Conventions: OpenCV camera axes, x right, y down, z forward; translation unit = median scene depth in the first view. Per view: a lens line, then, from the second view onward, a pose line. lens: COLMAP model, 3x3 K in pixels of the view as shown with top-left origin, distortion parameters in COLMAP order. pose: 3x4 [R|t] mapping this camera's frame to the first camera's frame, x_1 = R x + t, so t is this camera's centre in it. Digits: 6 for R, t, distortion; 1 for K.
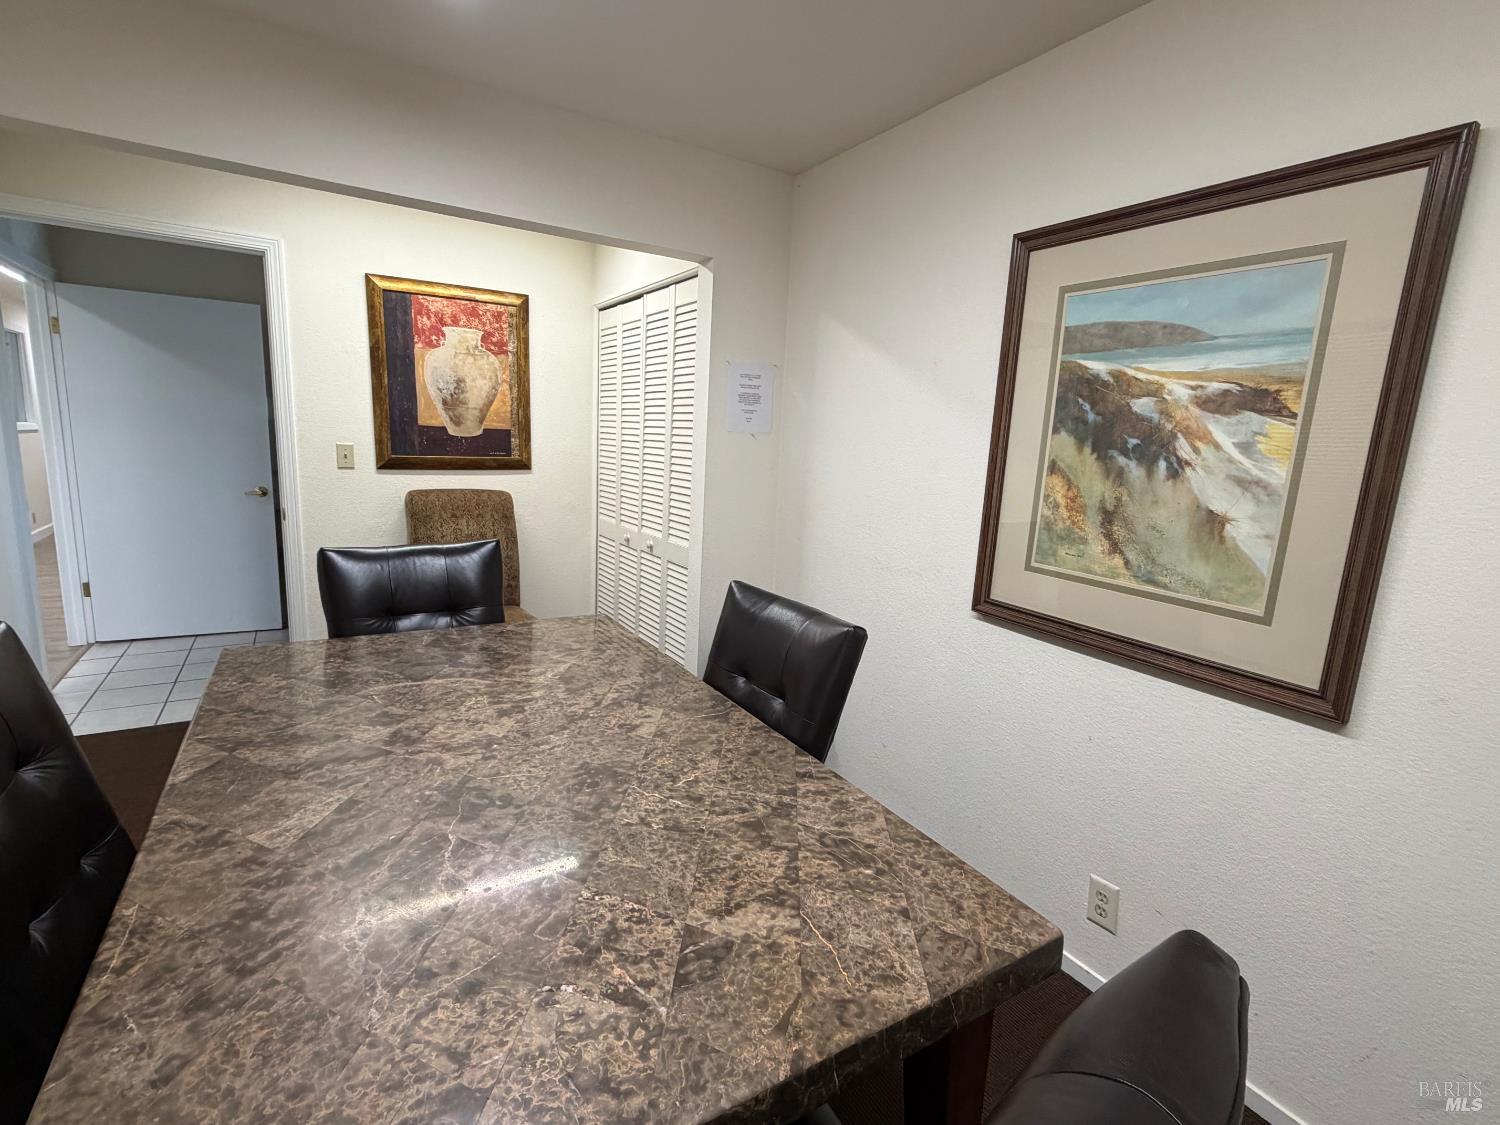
lens RADIAL K [[697.9, 0, 748.5], [0, 697.9, 559.4], [0, 0, 1]] dist [0.002379, -0.001130]
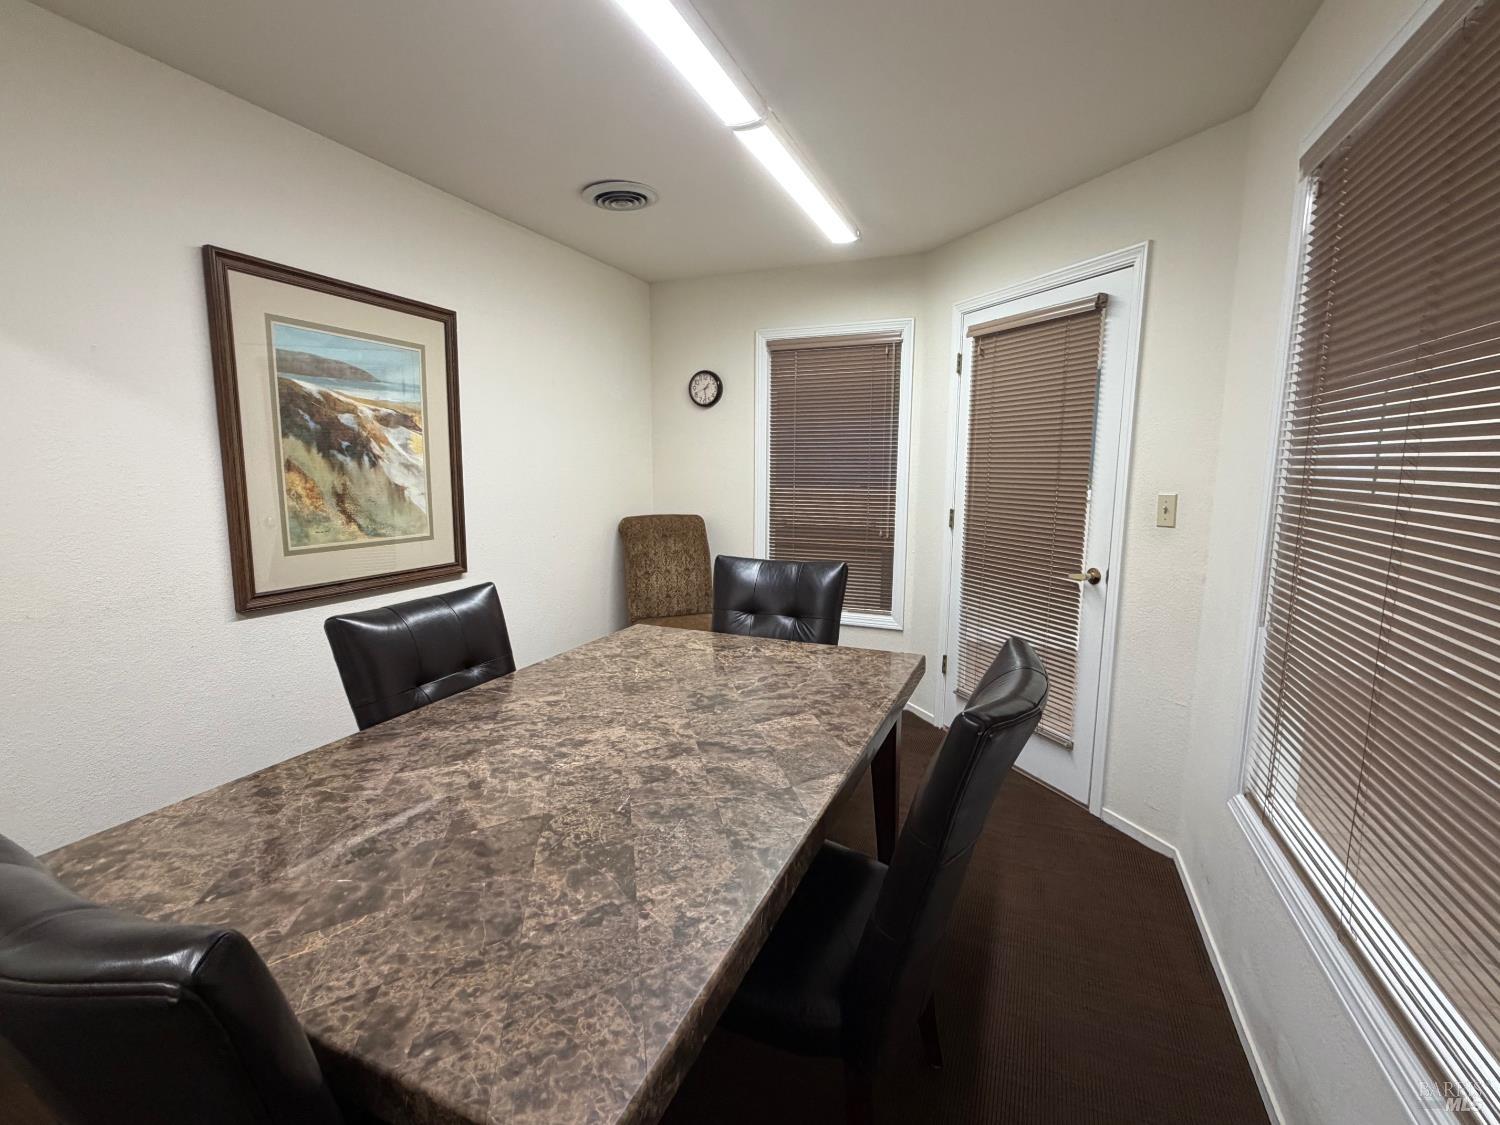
lens RADIAL K [[697.9, 0, 748.3], [0, 697.9, 563.2], [0, 0, 1]] dist [0.002379, -0.001130]
pose [[-0.581644, -0.168647, 0.795769, -1.178218], [0.107688, 0.953697, 0.280828, -0.261598], [-0.806284, 0.249037, -0.536551, 1.223586]]
